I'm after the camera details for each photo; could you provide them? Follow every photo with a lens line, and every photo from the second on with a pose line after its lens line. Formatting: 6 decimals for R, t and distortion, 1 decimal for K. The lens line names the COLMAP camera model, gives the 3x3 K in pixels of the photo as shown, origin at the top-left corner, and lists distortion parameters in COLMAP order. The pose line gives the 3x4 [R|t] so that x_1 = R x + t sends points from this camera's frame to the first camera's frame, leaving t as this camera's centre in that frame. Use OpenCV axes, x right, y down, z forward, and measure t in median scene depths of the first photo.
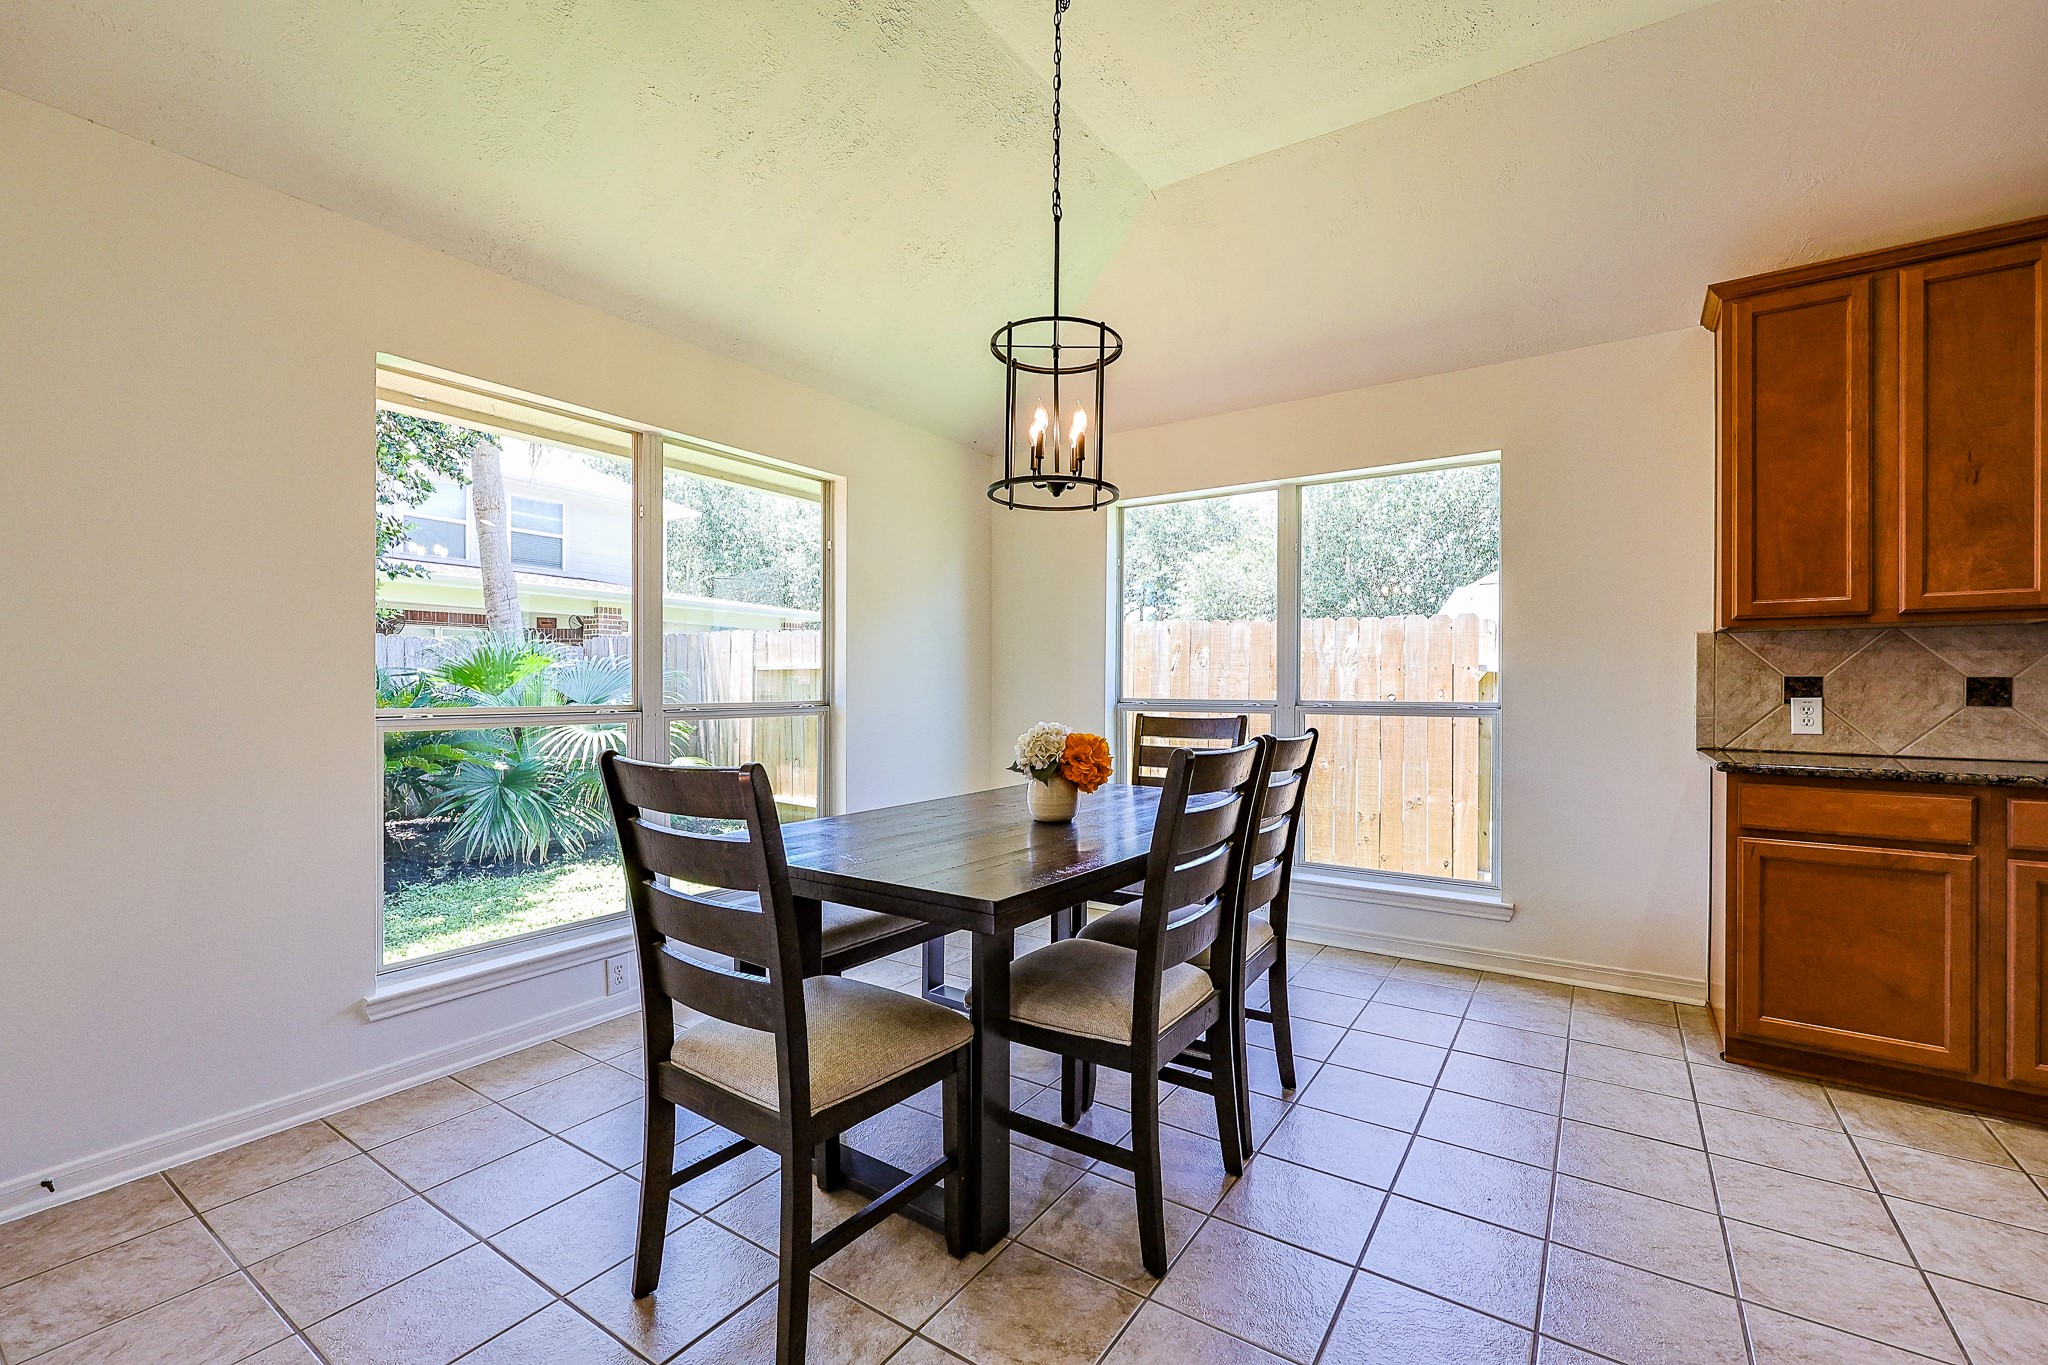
lens RADIAL K [[856.1, 0, 1021.4], [0, 856.1, 687.3], [0, 0, 1]] dist [-0.002259, 0.001578]
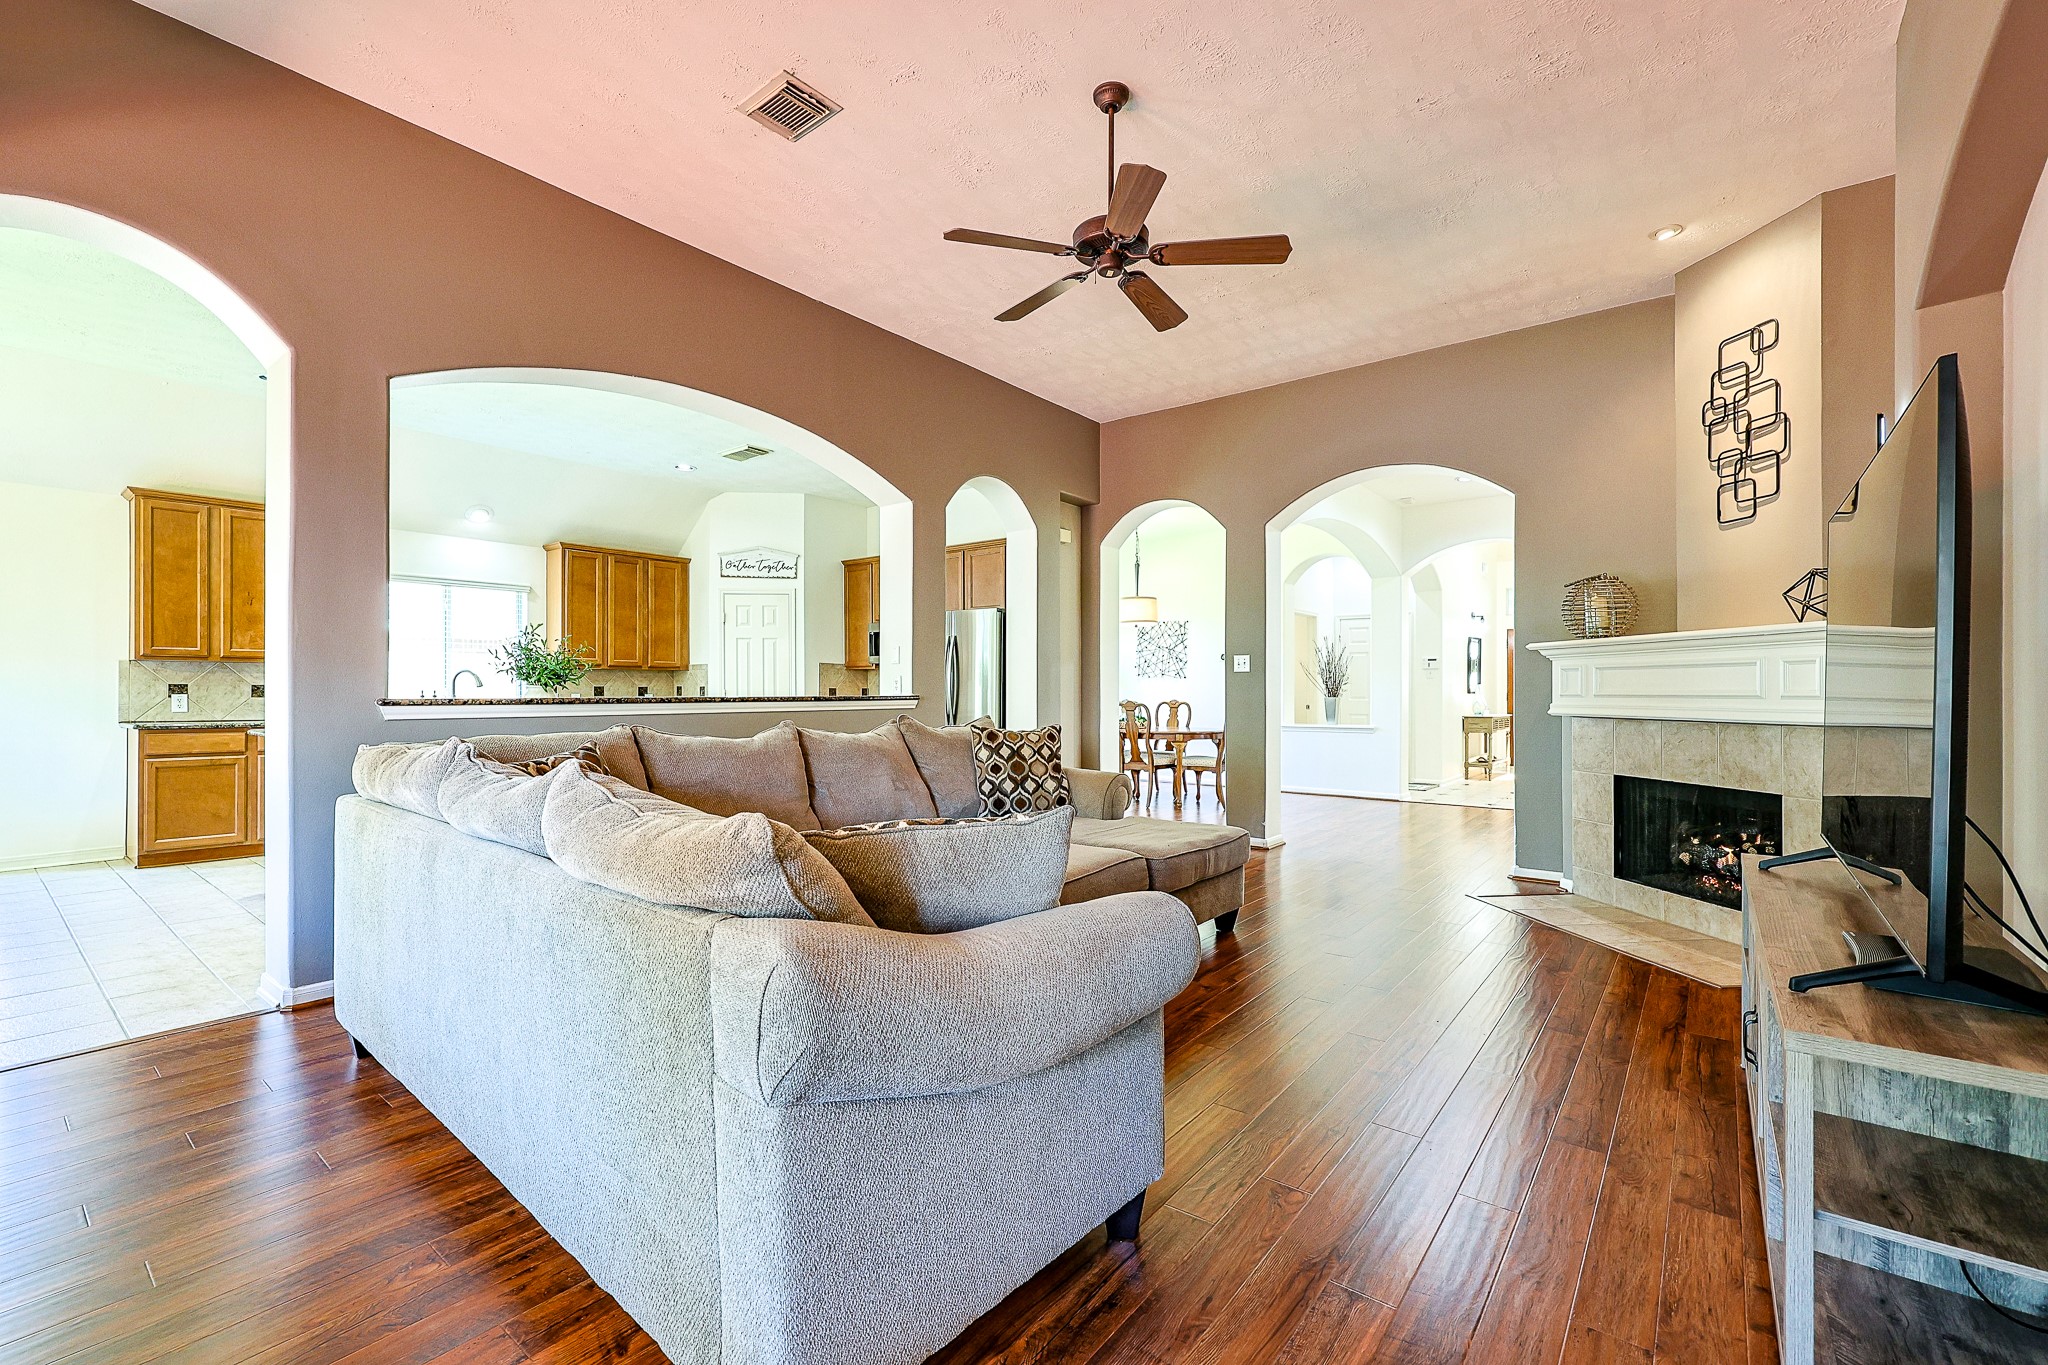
lens RADIAL K [[856.1, 0, 1022.7], [0, 856.1, 684.0], [0, 0, 1]] dist [-0.002259, 0.001578]
pose [[0.072480, -0.004823, 0.997358, -1.099199], [-0.002220, 0.999985, 0.004997, -0.030262], [-0.997367, -0.002576, 0.072468, -1.302107]]
